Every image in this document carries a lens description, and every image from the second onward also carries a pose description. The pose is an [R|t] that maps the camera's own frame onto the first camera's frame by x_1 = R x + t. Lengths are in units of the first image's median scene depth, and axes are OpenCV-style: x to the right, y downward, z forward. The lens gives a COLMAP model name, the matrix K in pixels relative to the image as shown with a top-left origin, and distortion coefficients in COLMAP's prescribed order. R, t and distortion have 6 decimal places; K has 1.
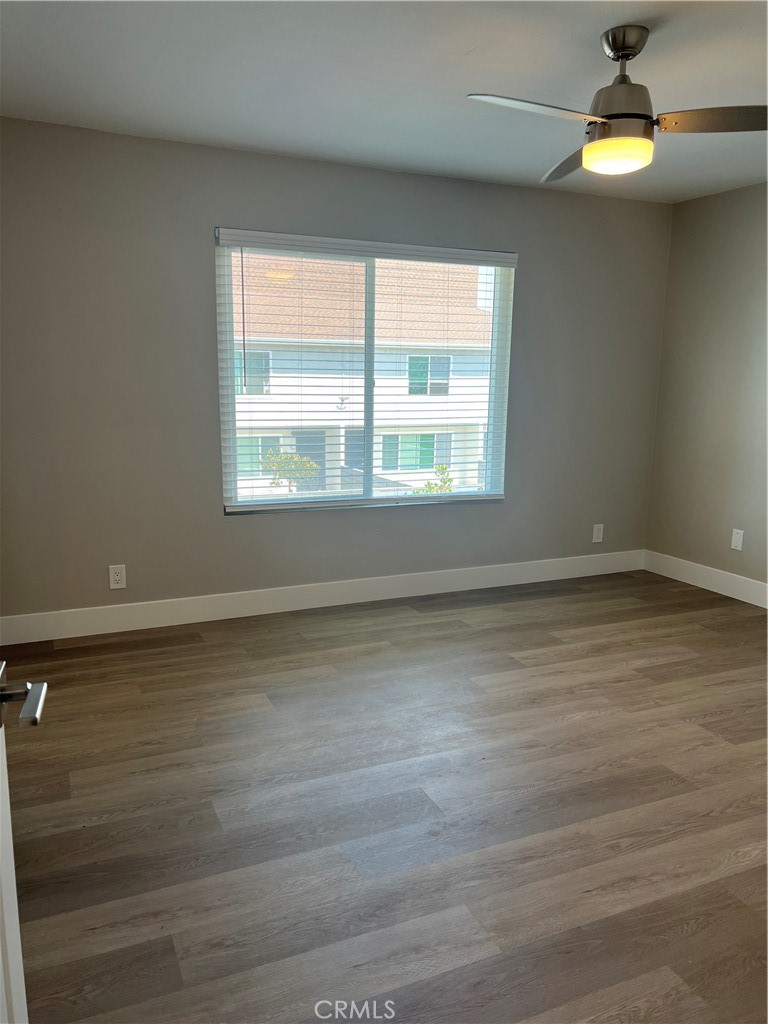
lens RADIAL K [[773.5, 0, 392.2], [0, 773.5, 510.0], [0, 0, 1]] dist [0.064387, -0.066480]
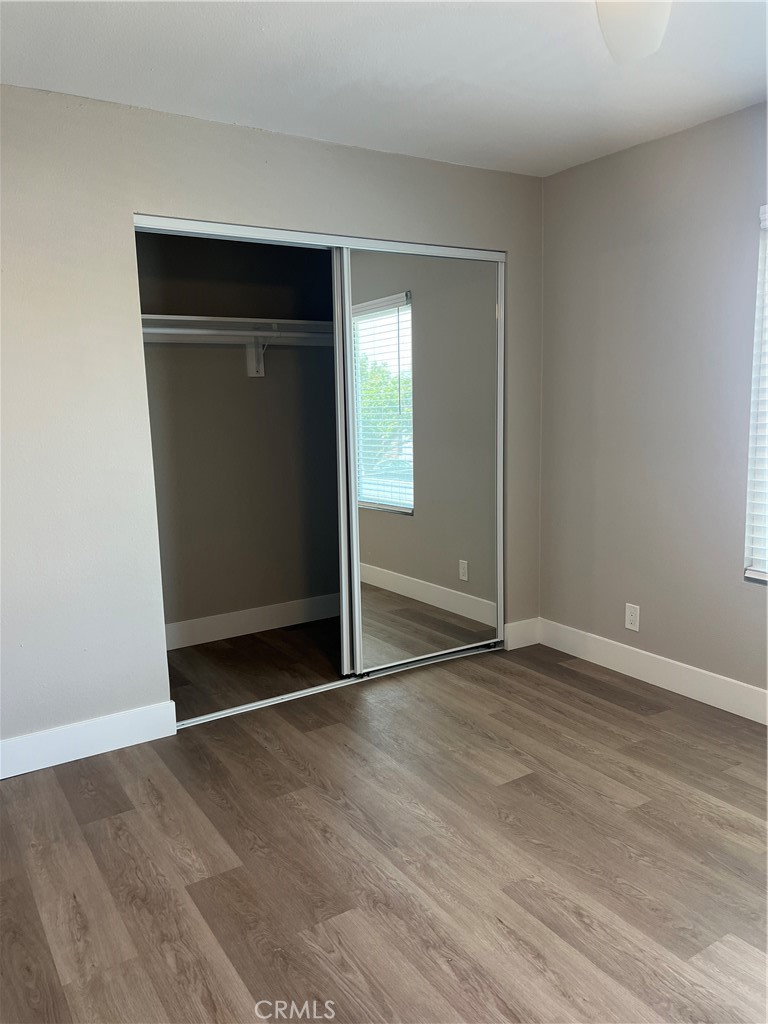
lens RADIAL K [[773.5, 0, 392.2], [0, 773.5, 510.0], [0, 0, 1]] dist [0.064387, -0.066480]
pose [[0.107502, 0.117568, -0.987229, 0.573804], [-0.139137, 0.984990, 0.102150, -0.106036], [0.984421, 0.126379, 0.122246, 0.626307]]
